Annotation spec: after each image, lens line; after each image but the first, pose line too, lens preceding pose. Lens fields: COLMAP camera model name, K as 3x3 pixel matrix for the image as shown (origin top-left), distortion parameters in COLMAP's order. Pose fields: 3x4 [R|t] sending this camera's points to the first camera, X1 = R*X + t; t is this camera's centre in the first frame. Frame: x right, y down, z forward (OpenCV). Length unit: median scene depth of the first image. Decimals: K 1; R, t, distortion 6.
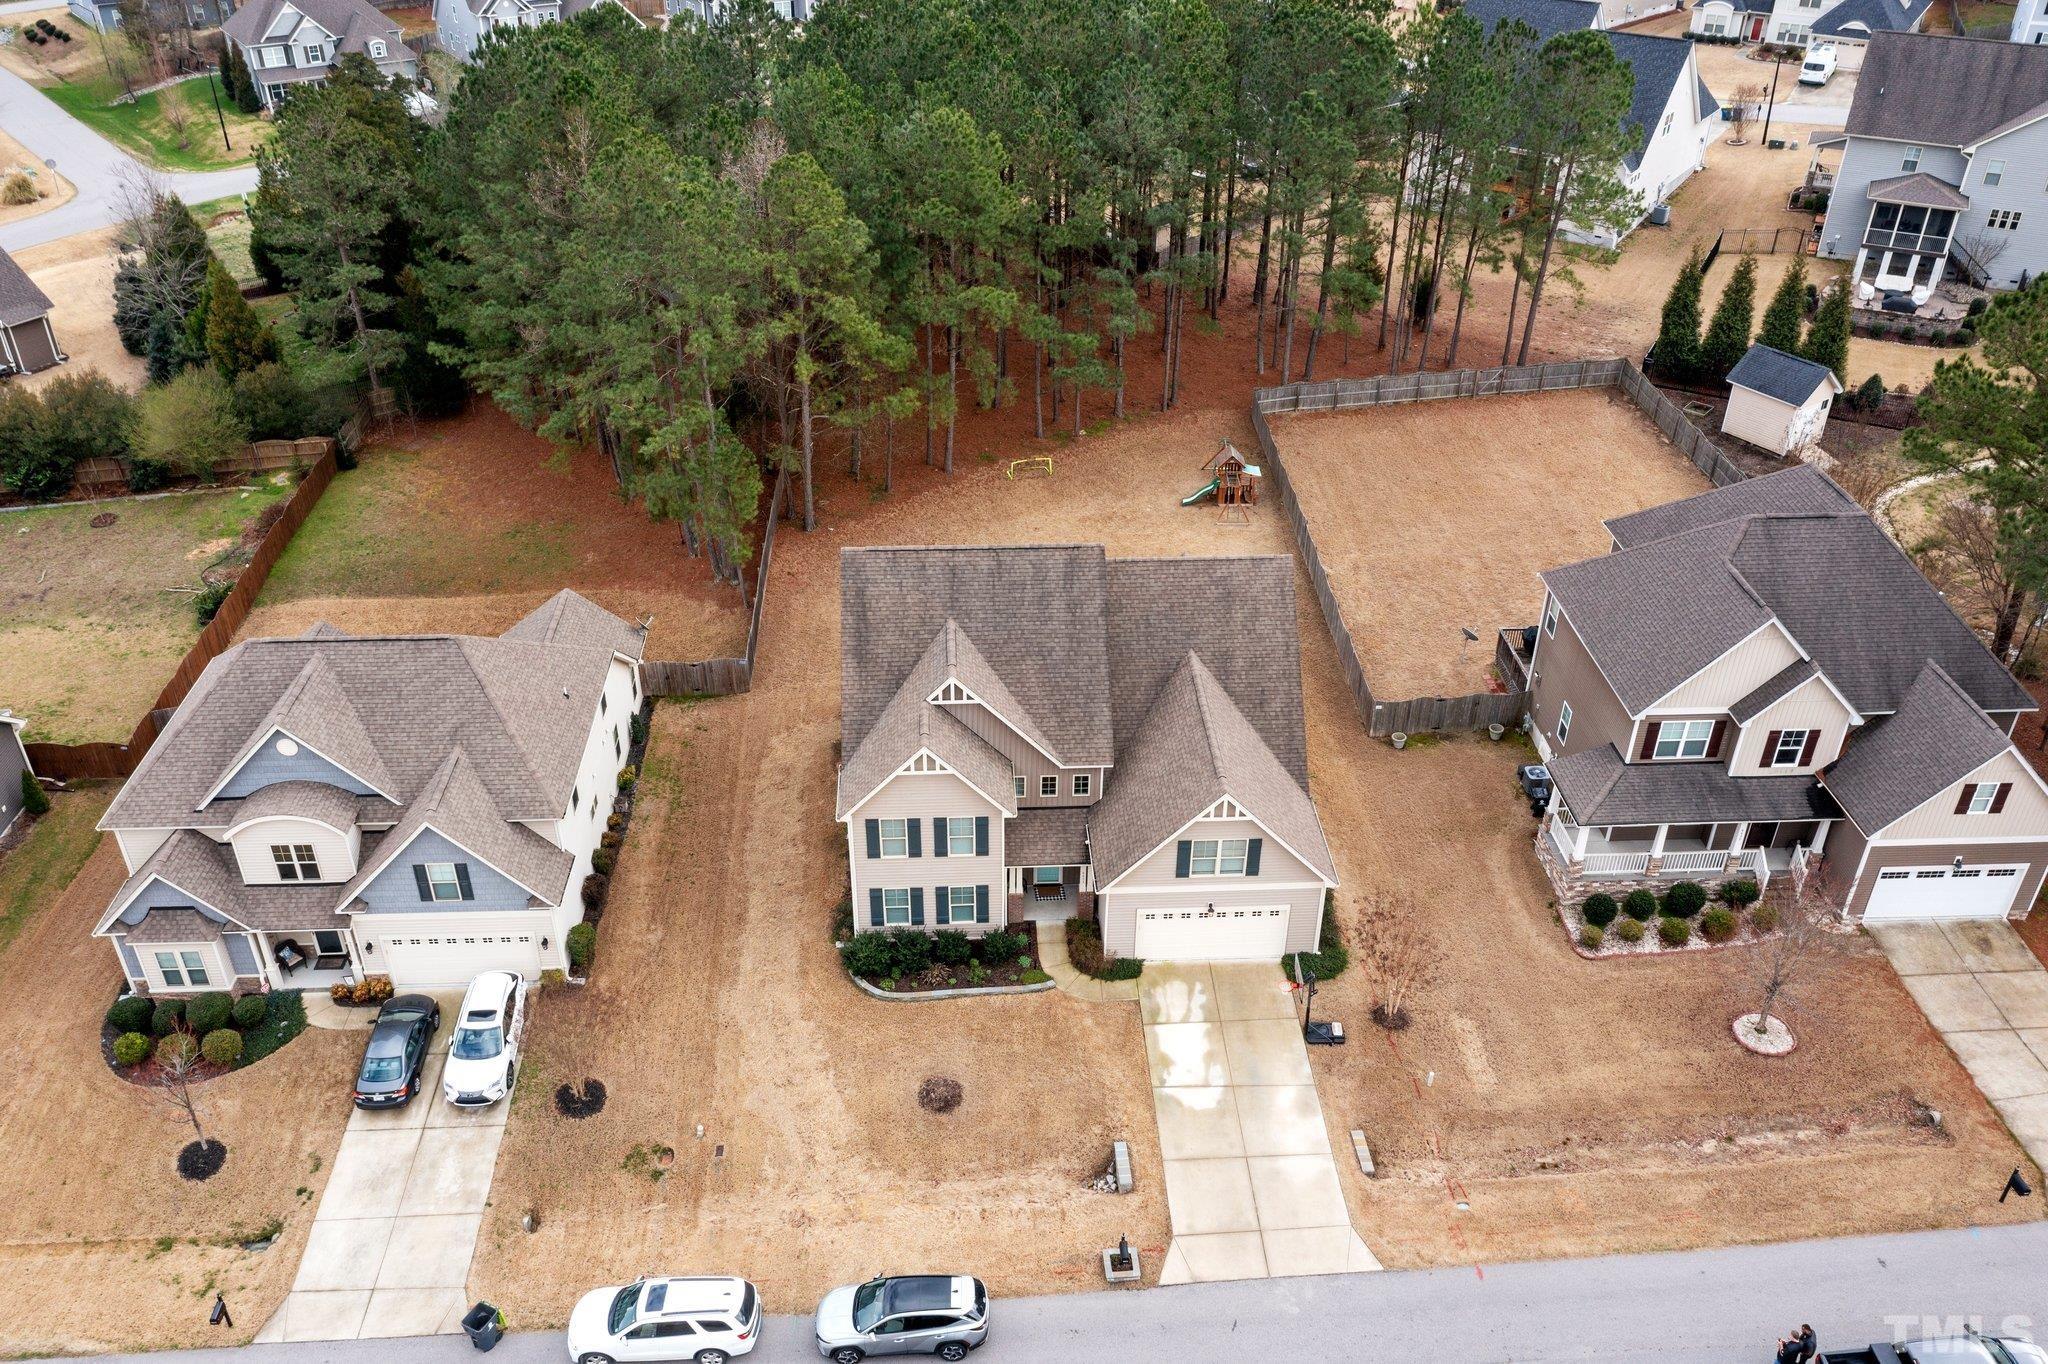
lens RADIAL K [[1670.2, 0, 1024.9], [0, 1670.2, 683.7], [0, 0, 1]] dist [-0.006191, 0.016954]
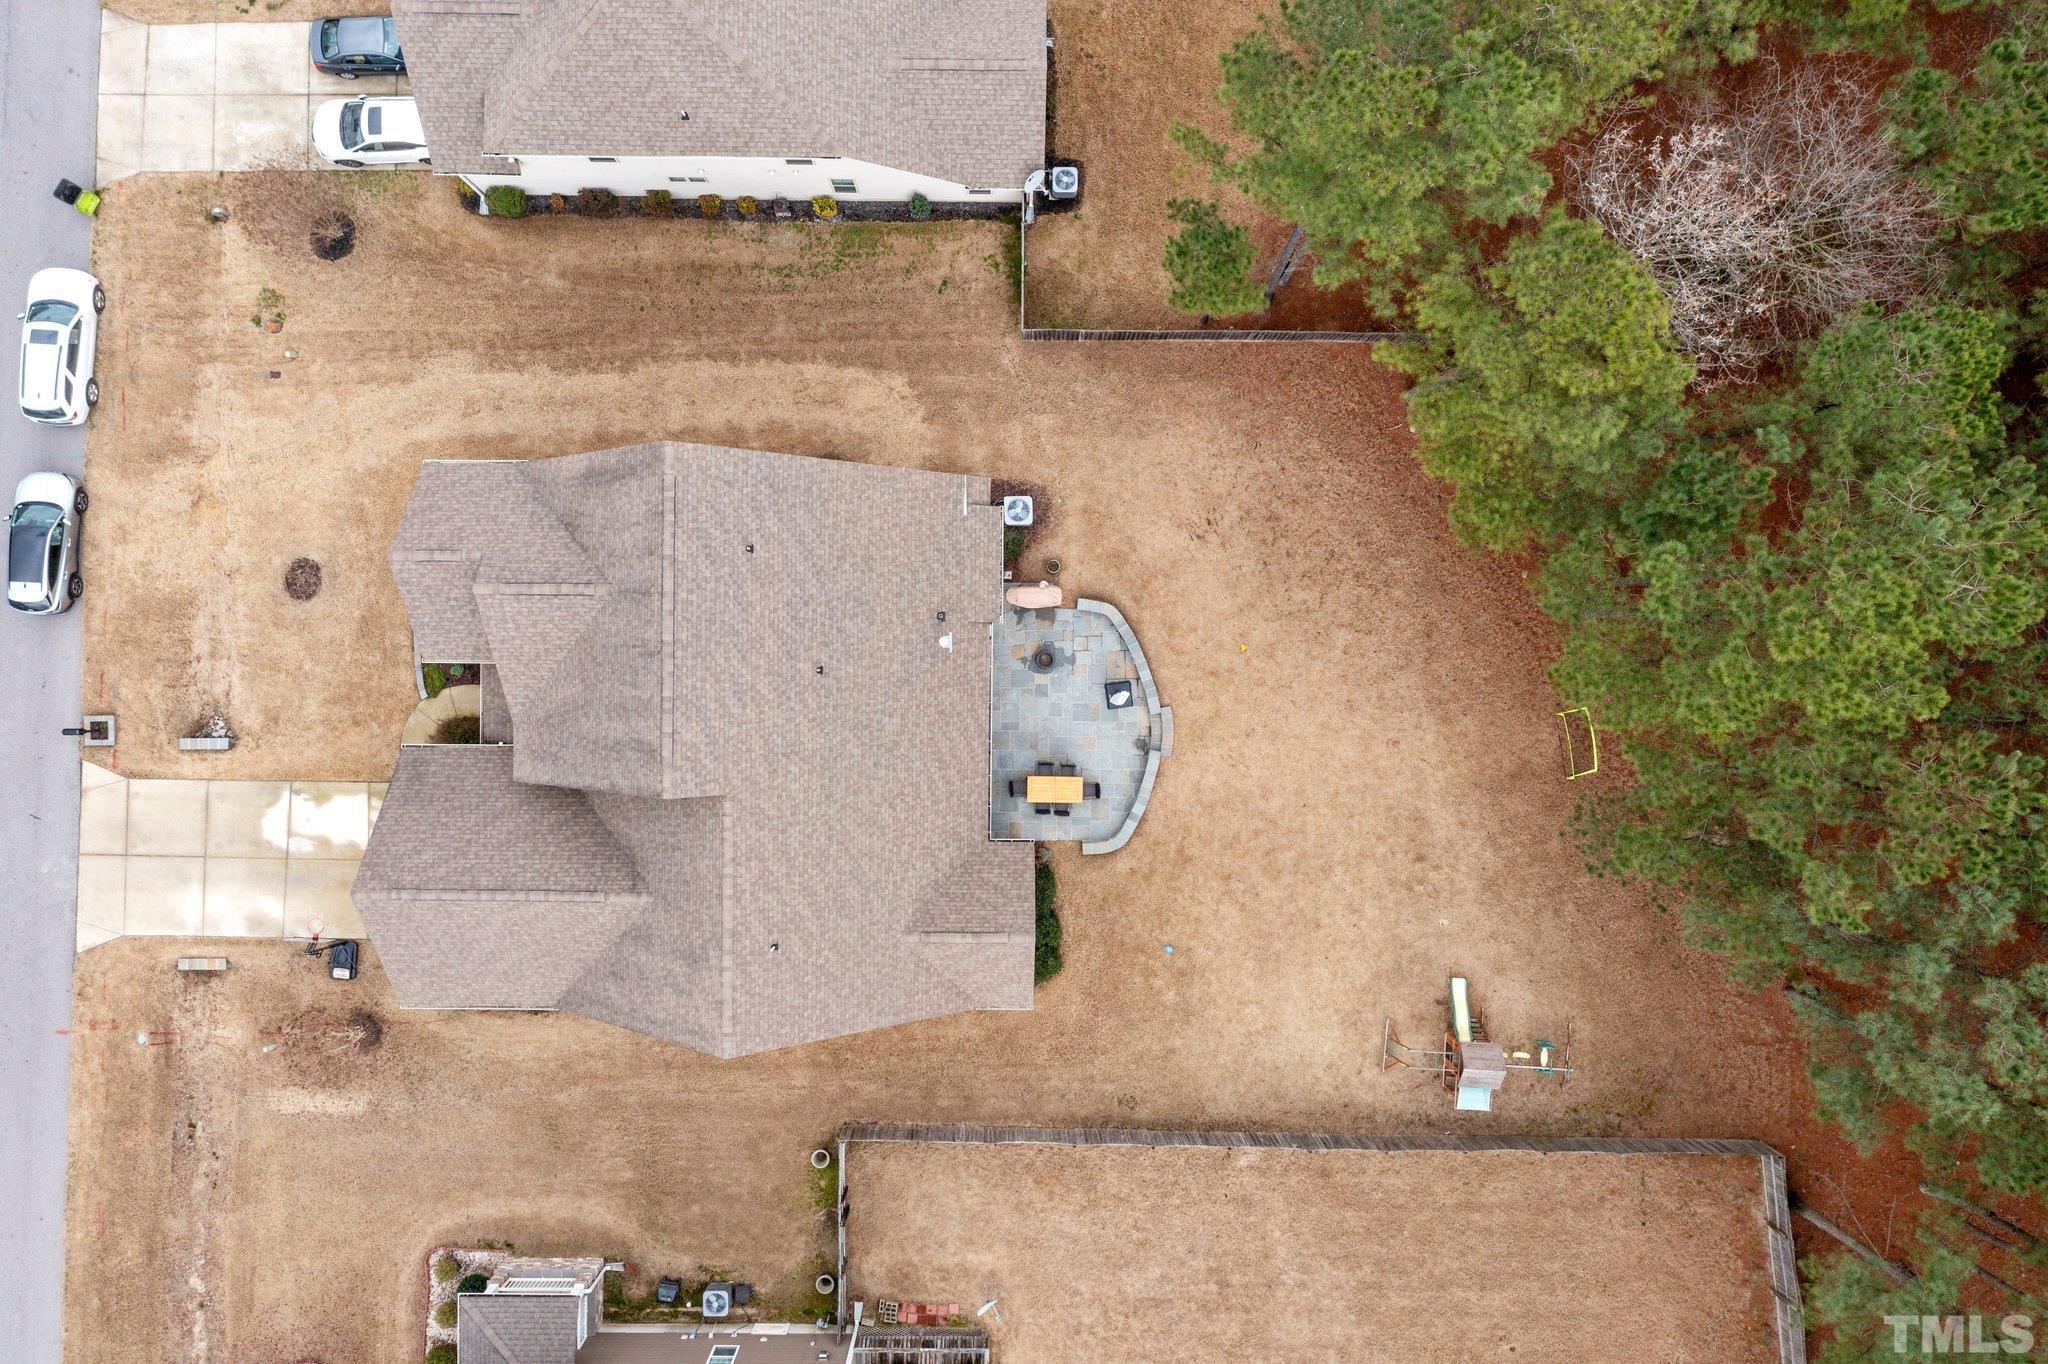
lens RADIAL K [[1670.2, 0, 1024.1], [0, 1670.2, 688.2], [0, 0, 1]] dist [-0.006191, 0.016954]
pose [[-0.061891, 0.998056, 0.007378, -0.017136], [-0.538381, -0.039608, 0.841770, -0.825558], [0.840425, 0.048125, 0.539786, 0.764949]]
